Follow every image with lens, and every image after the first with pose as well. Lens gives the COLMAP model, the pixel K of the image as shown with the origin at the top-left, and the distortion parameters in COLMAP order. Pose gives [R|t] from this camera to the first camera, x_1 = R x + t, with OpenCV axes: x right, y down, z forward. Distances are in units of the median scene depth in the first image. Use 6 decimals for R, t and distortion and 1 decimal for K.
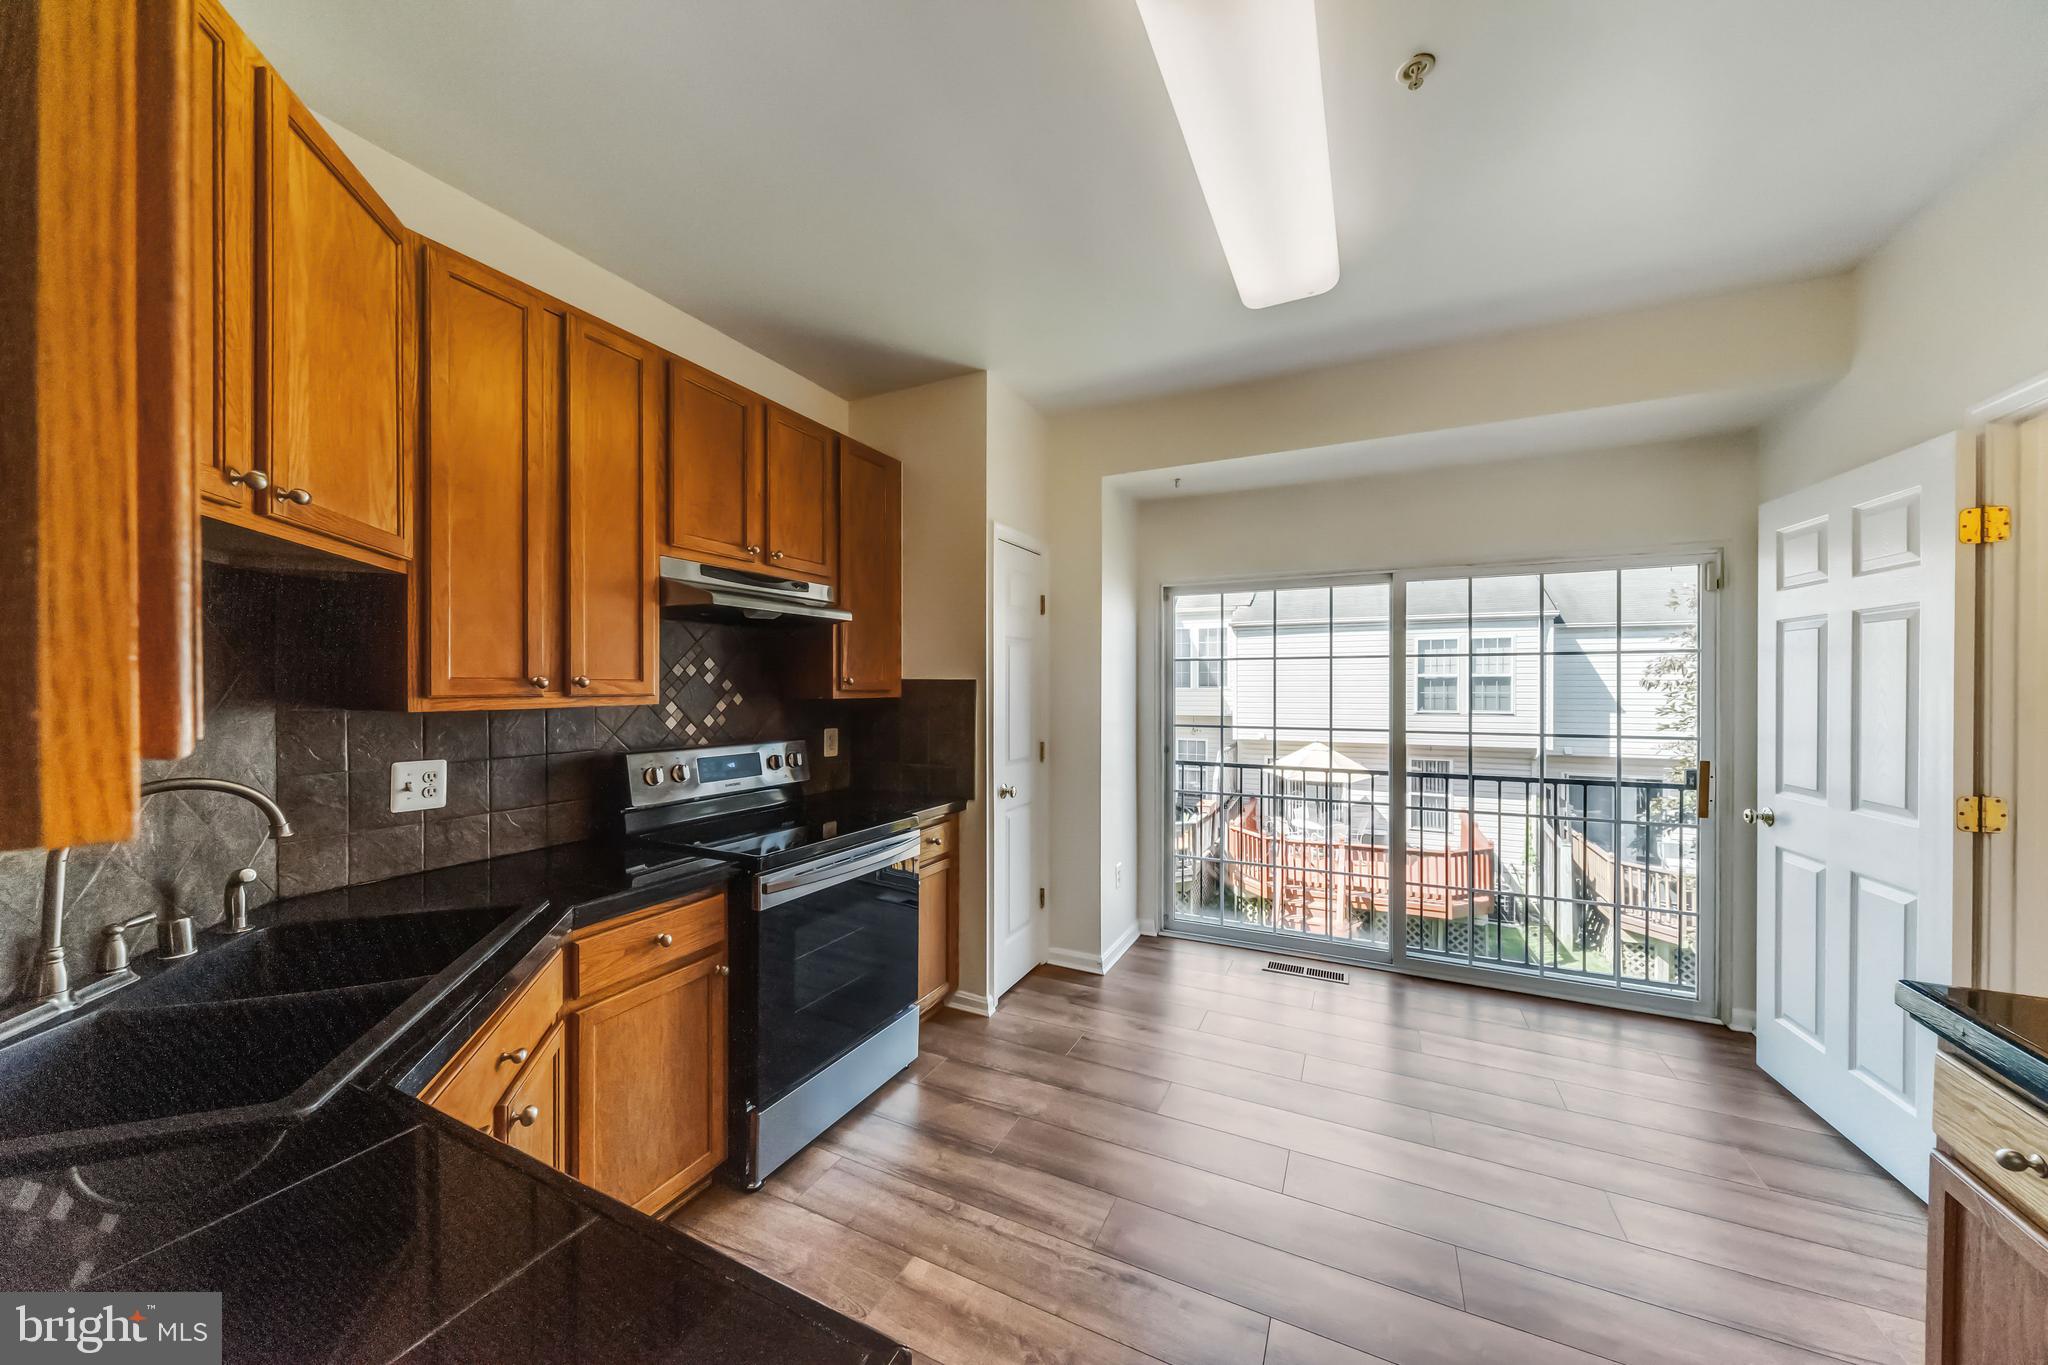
lens RADIAL K [[703.9, 0, 1024.0], [0, 703.9, 682.5], [0, 0, 1]] dist [-0.000162, -0.000022]
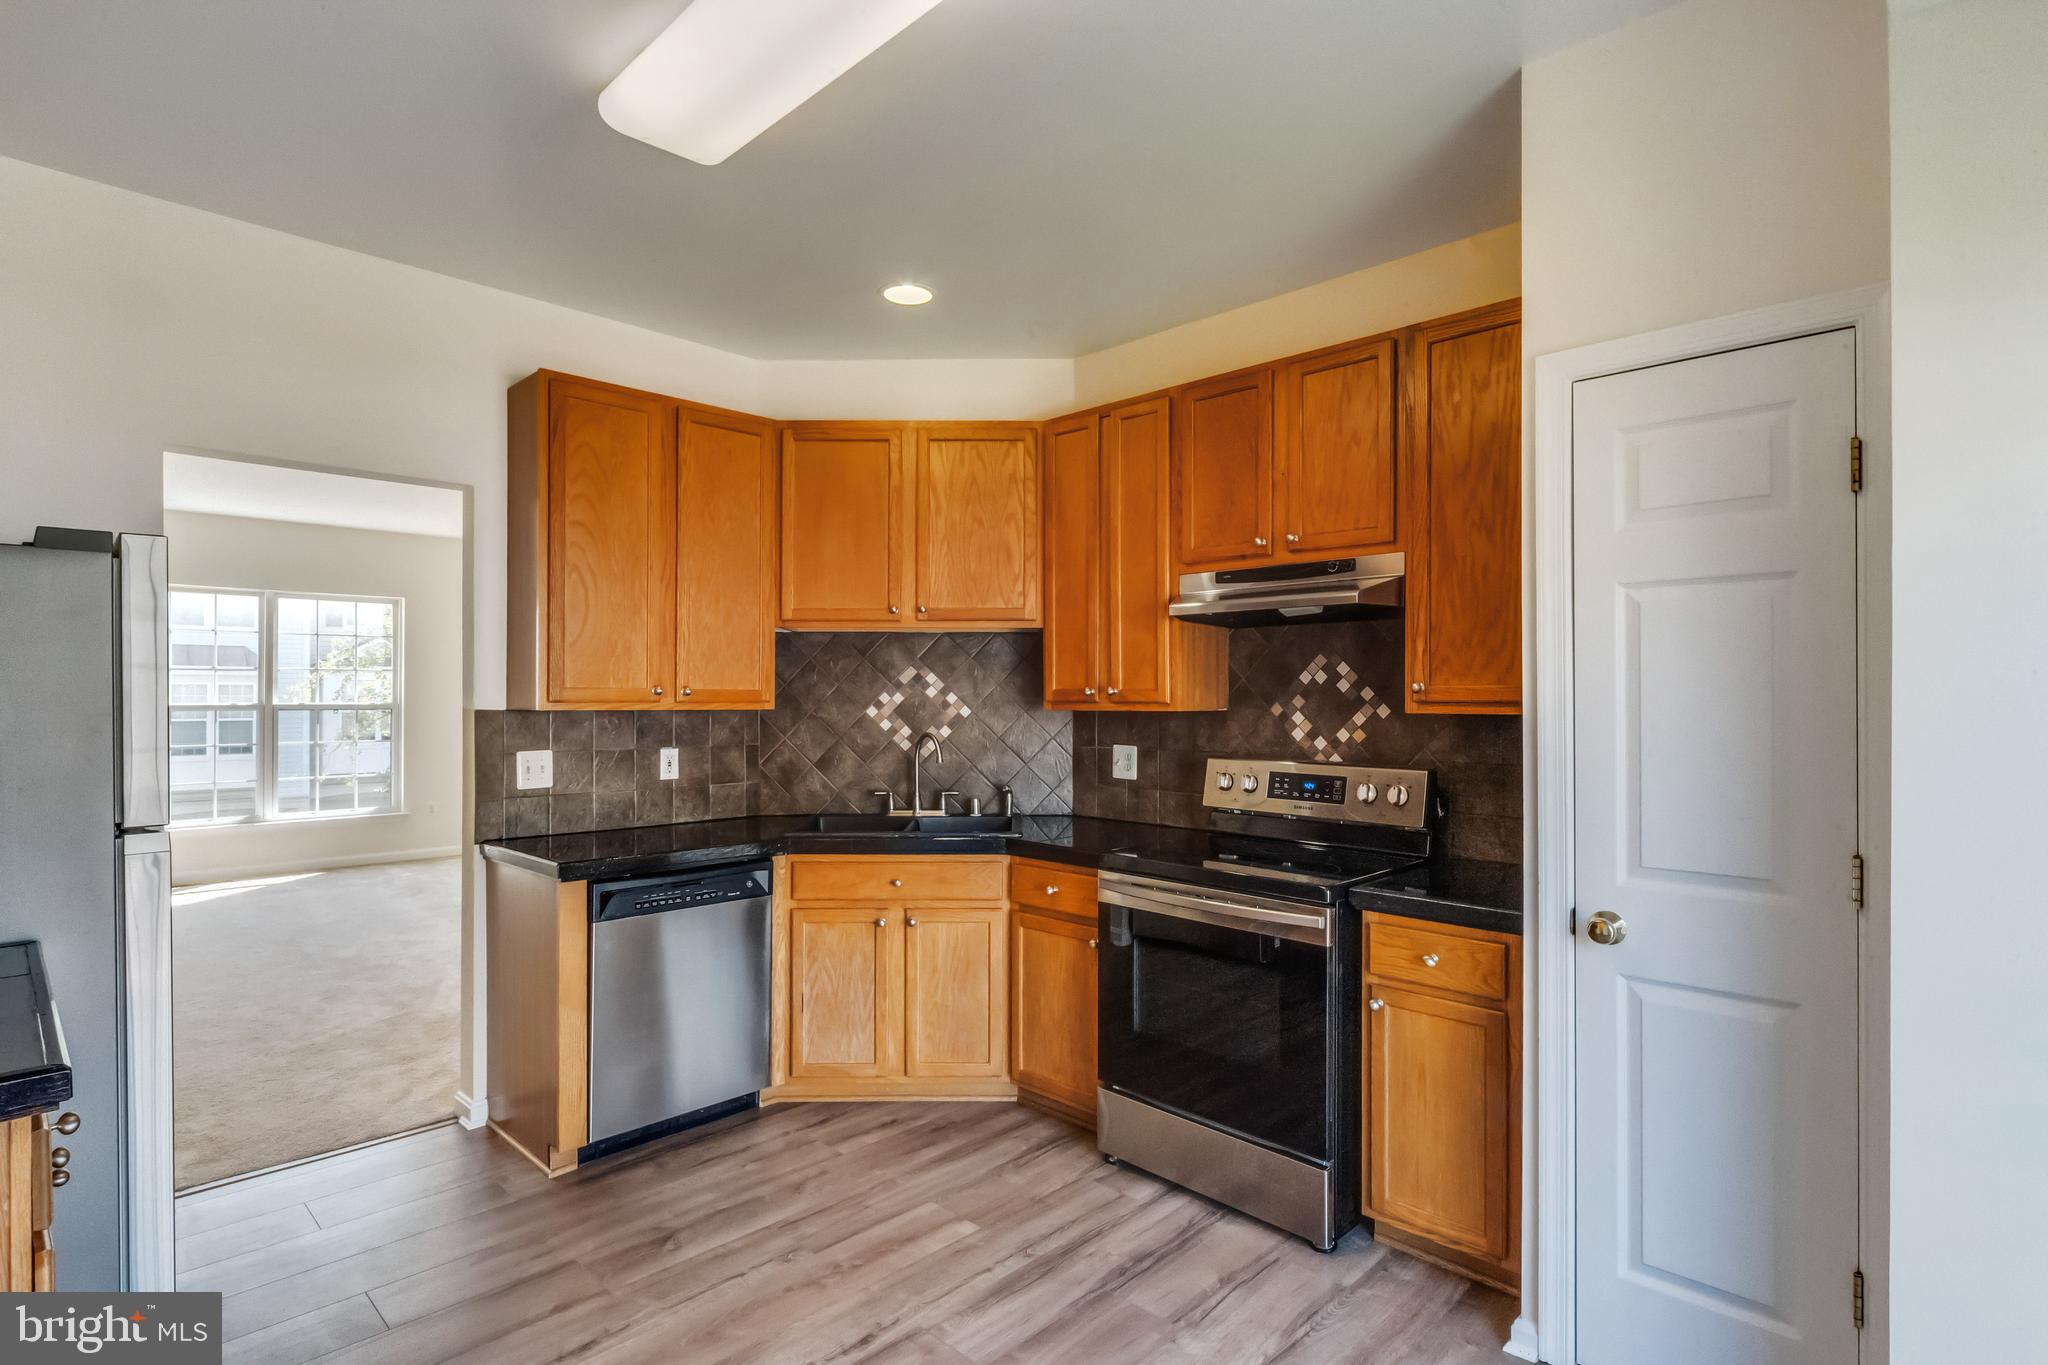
lens RADIAL K [[1026.4, 0, 1024.0], [0, 1026.4, 682.5], [0, 0, 1]] dist [0.000480, 0.000210]
pose [[-0.310490, -0.003377, -0.950571, 1.101315], [0.008246, 0.999946, -0.006246, -0.006722], [0.950541, -0.009778, -0.310445, 1.301468]]
